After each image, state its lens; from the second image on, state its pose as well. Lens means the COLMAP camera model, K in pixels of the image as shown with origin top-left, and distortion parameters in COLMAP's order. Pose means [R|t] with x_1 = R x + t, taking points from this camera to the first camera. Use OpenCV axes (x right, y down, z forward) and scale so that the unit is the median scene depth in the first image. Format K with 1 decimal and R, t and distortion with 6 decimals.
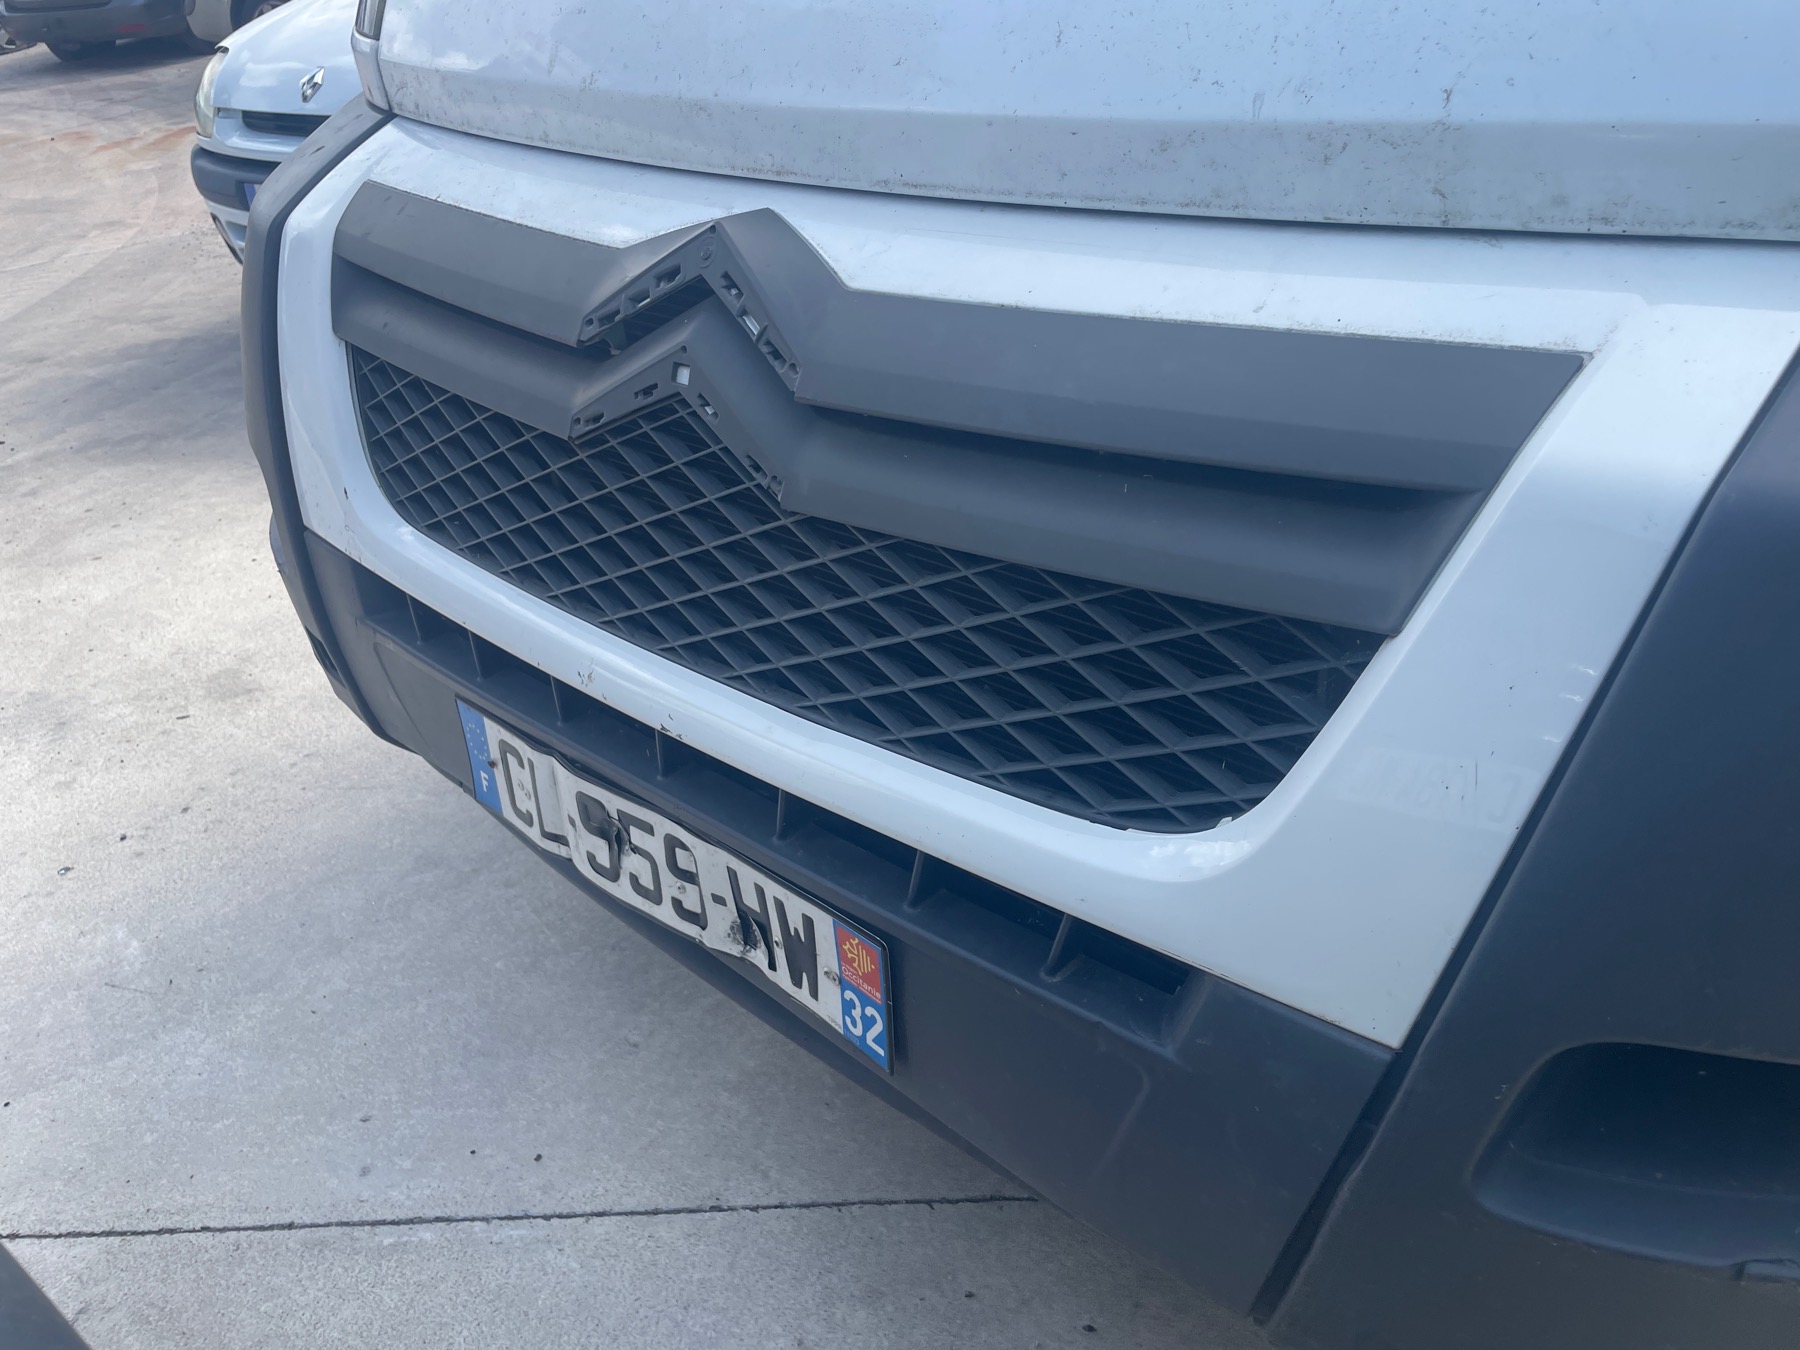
lens RADIAL K [[1353.1, 0, 869.0], [0, 1353.1, 696.4], [0, 0, 1]] dist [0.064617, -0.100909]
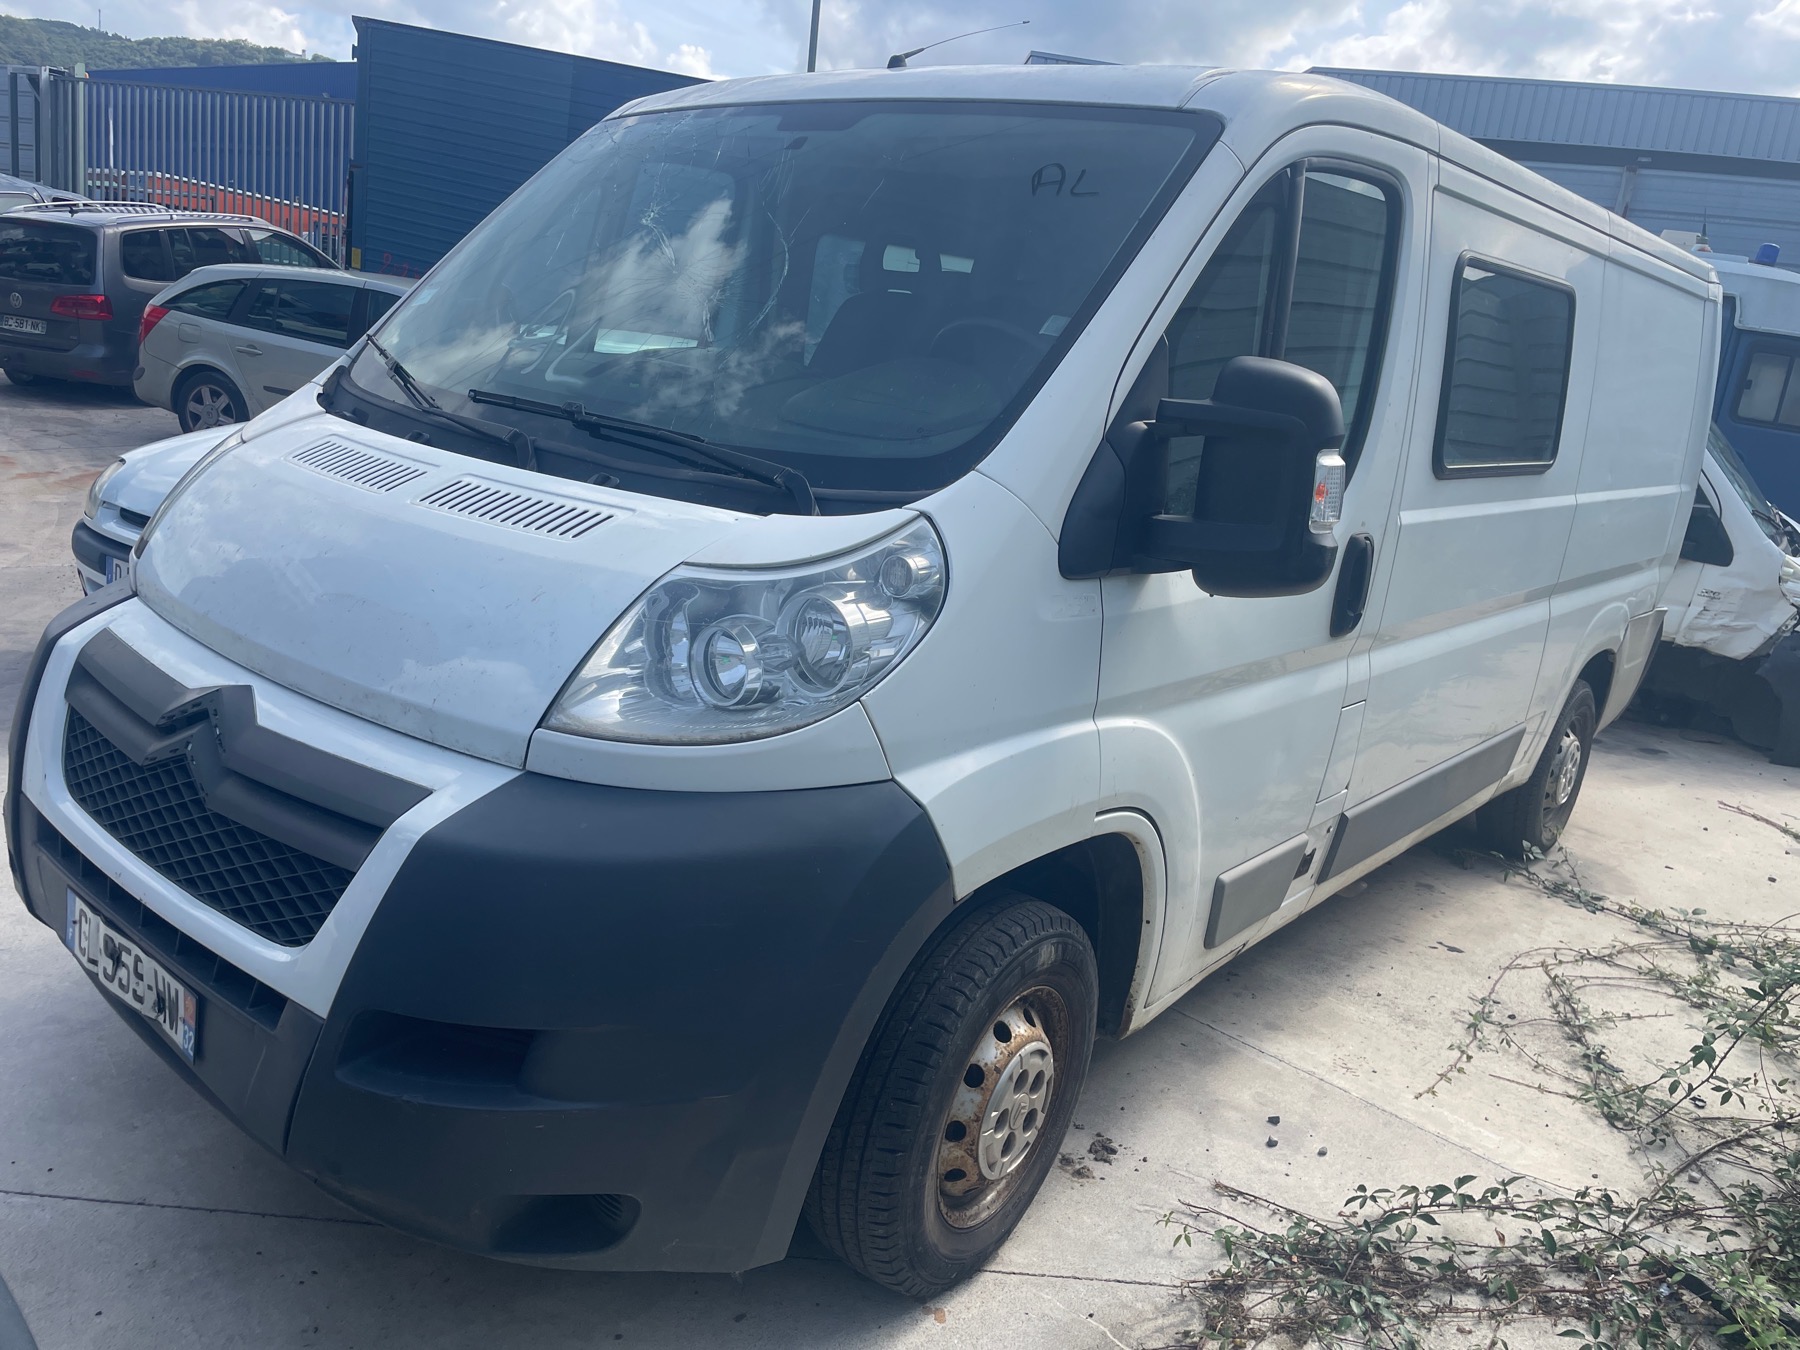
lens RADIAL K [[1353.1, 0, 869.0], [0, 1353.1, 696.4], [0, 0, 1]] dist [0.064617, -0.100909]
pose [[0.982640, 0.166816, 0.081185, 0.678710], [-0.136163, 0.945705, -0.295129, 0.180905], [-0.126009, 0.278952, 0.952002, -1.182529]]
